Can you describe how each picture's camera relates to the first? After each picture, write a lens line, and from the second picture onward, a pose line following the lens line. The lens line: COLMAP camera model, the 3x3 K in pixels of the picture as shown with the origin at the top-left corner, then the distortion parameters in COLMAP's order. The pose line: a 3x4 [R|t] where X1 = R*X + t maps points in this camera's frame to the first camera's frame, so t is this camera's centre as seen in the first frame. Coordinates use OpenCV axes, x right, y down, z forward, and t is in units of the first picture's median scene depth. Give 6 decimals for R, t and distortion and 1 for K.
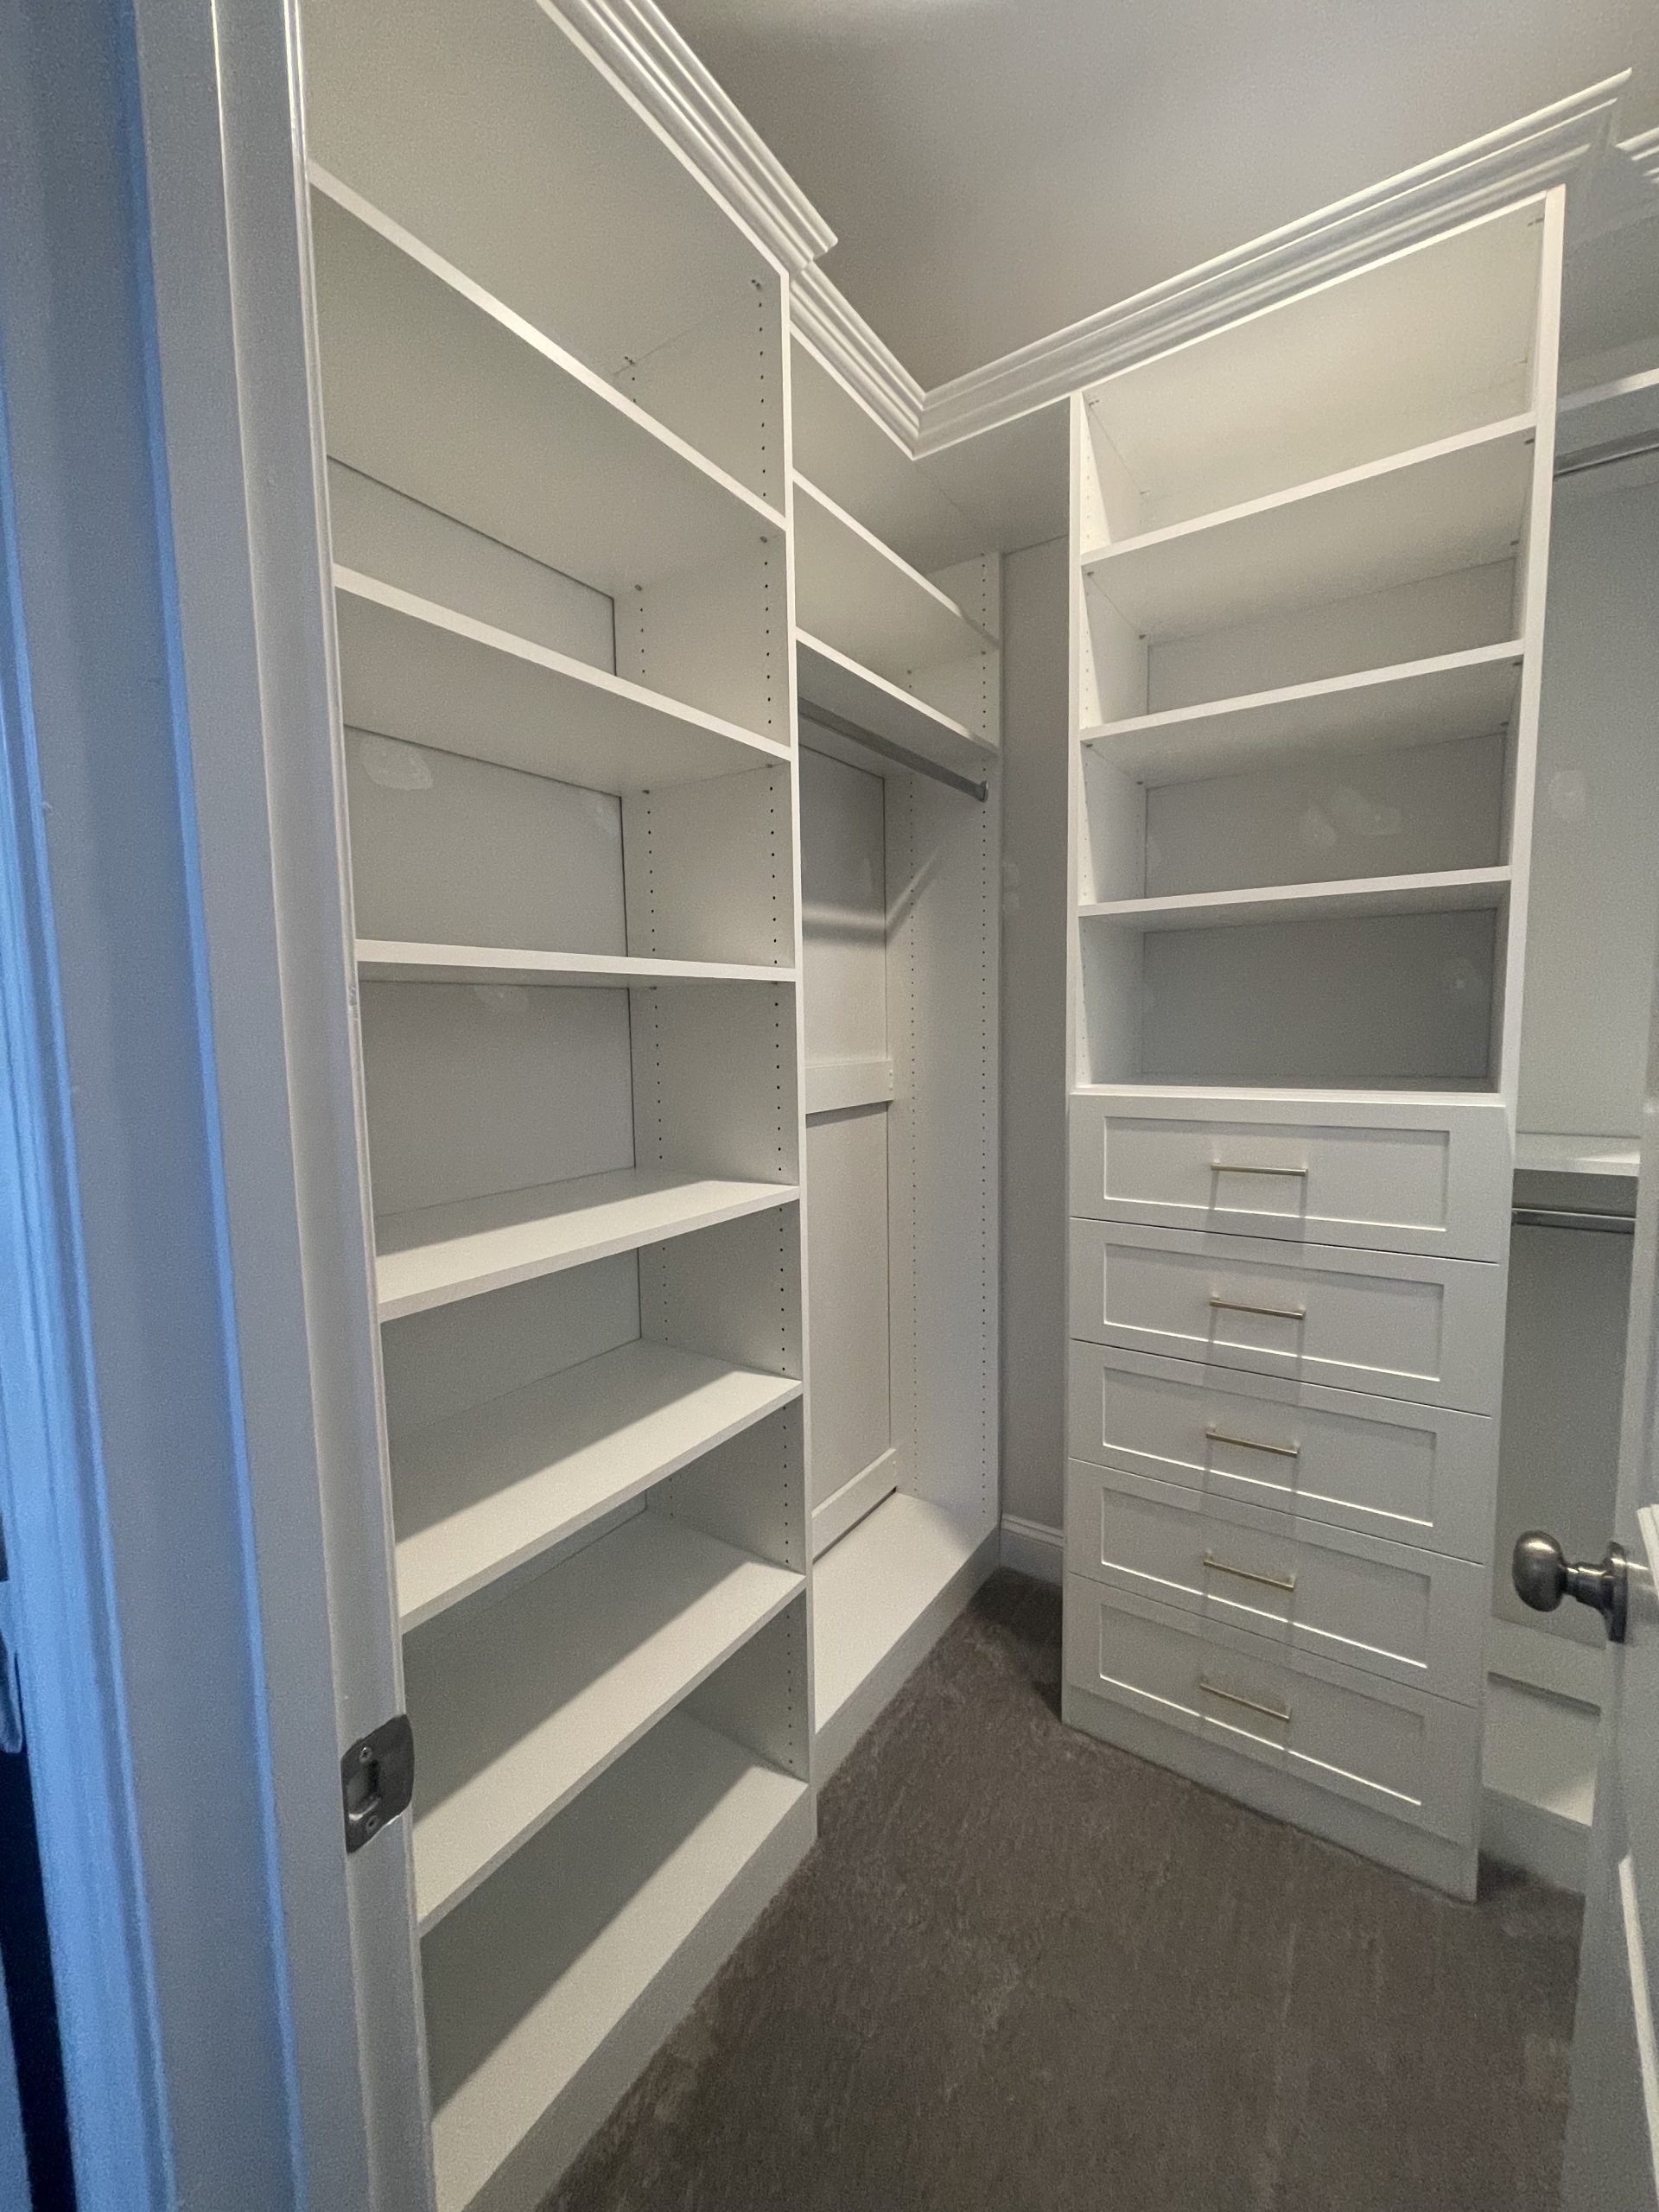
lens RADIAL K [[893.4, 0, 831.6], [0, 893.4, 1108.1], [0, 0, 1]] dist [-0.000017, 0.000143]
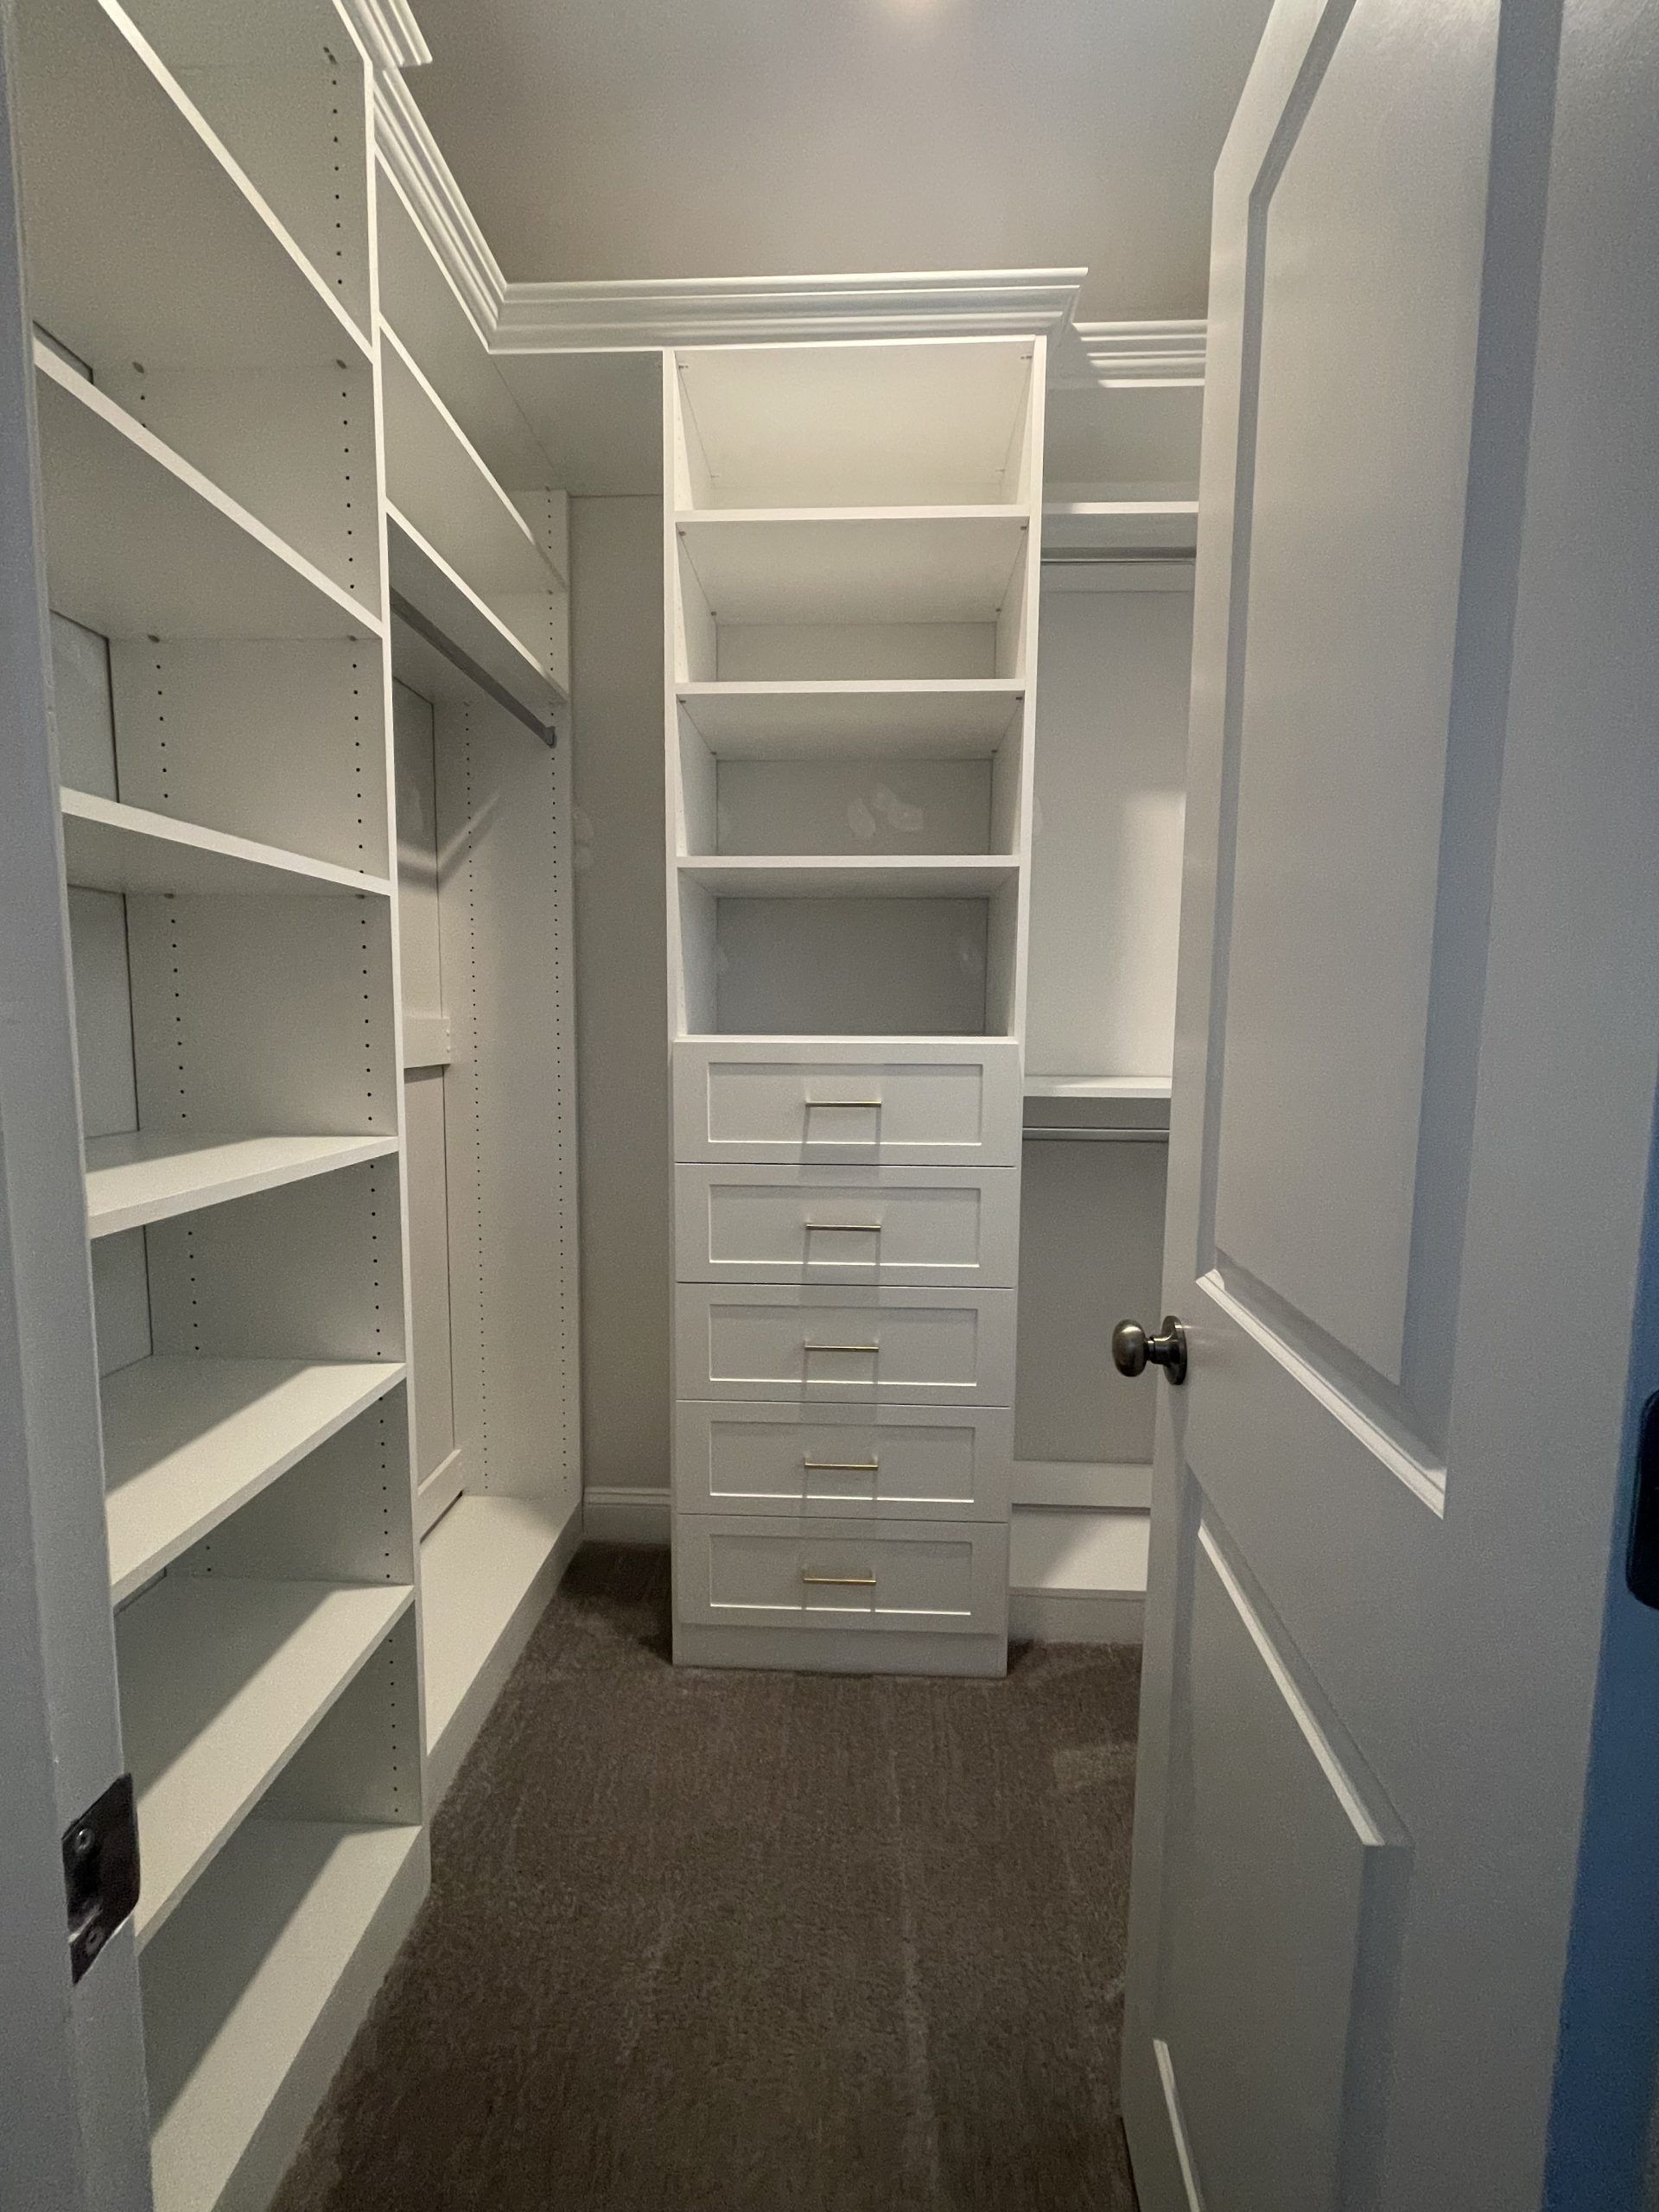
lens RADIAL K [[896.6, 0, 829.5], [0, 896.6, 1106.0], [0, 0, 1]] dist [0.002305, -0.002050]
pose [[0.849852, -0.026945, 0.526331, -0.129167], [0.027438, 0.999600, 0.006871, 0.059247], [-0.526306, 0.008603, 0.850252, 0.039178]]
